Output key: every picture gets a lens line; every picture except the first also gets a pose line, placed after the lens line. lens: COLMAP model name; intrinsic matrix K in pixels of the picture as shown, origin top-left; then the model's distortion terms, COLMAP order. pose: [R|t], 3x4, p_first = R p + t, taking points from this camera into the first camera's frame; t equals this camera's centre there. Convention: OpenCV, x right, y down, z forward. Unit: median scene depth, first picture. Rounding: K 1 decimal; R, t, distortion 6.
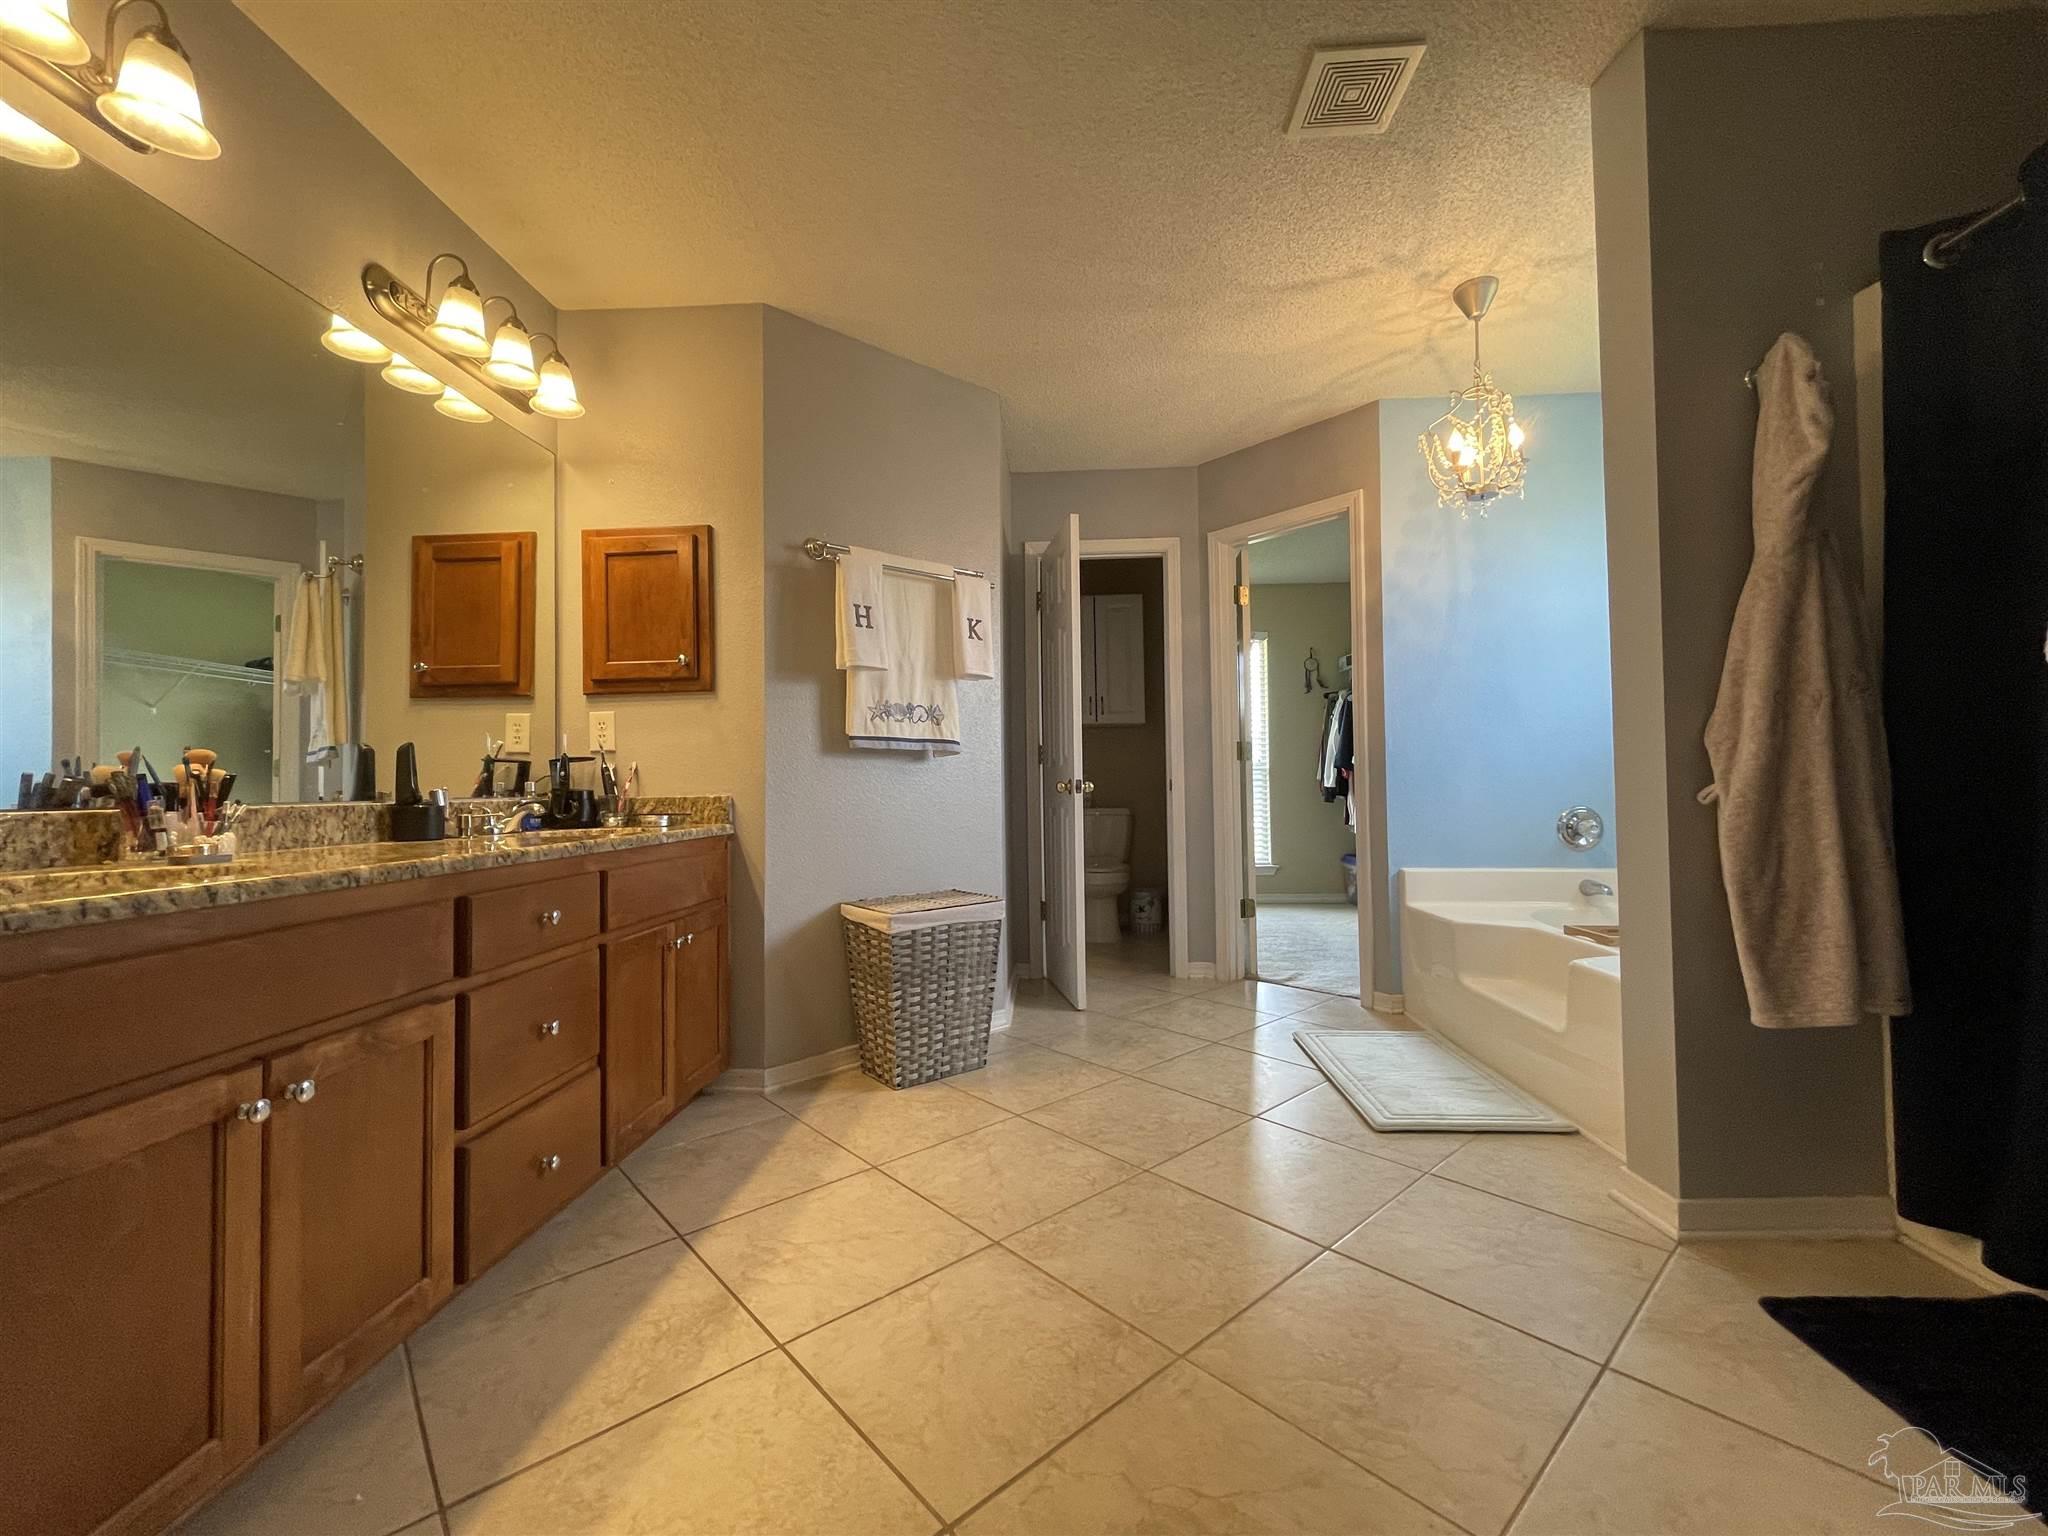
lens RADIAL K [[831.9, 0, 1024.4], [0, 831.9, 763.9], [0, 0, 1]] dist [-0.003946, 0.001140]
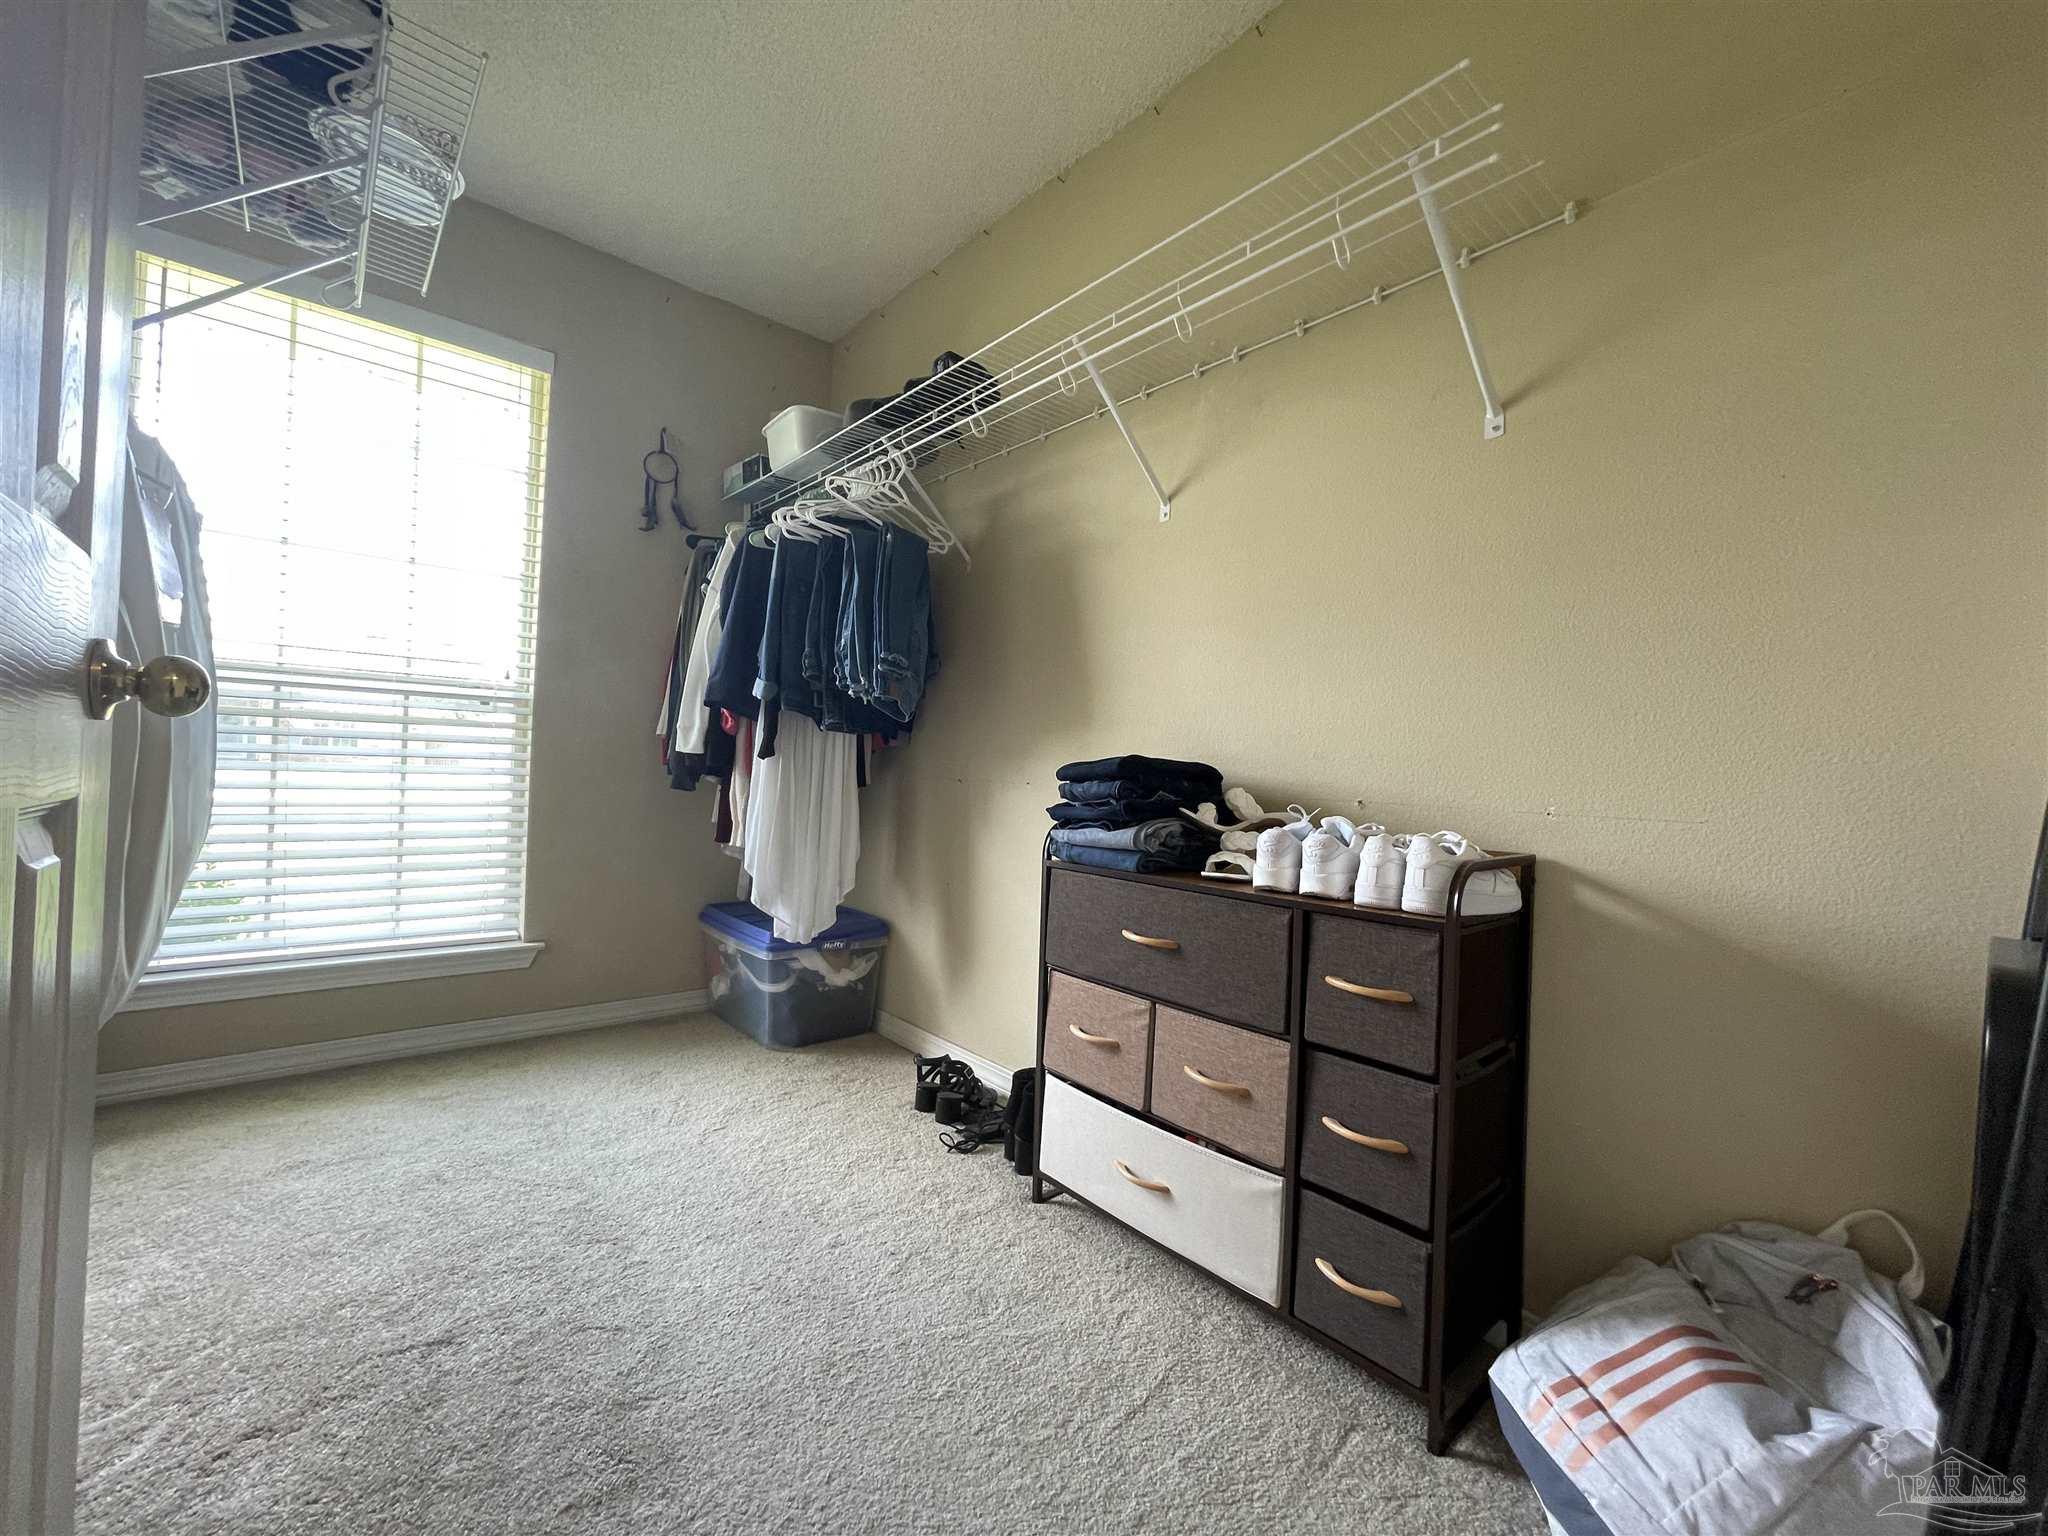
lens RADIAL K [[831.9, 0, 1028.0], [0, 831.9, 766.8], [0, 0, 1]] dist [-0.003946, 0.001140]
pose [[0.717893, 0.044090, 0.694755, 0.202783], [-0.072111, 0.997333, 0.011220, 0.017648], [-0.692408, -0.058155, 0.719159, 0.588904]]
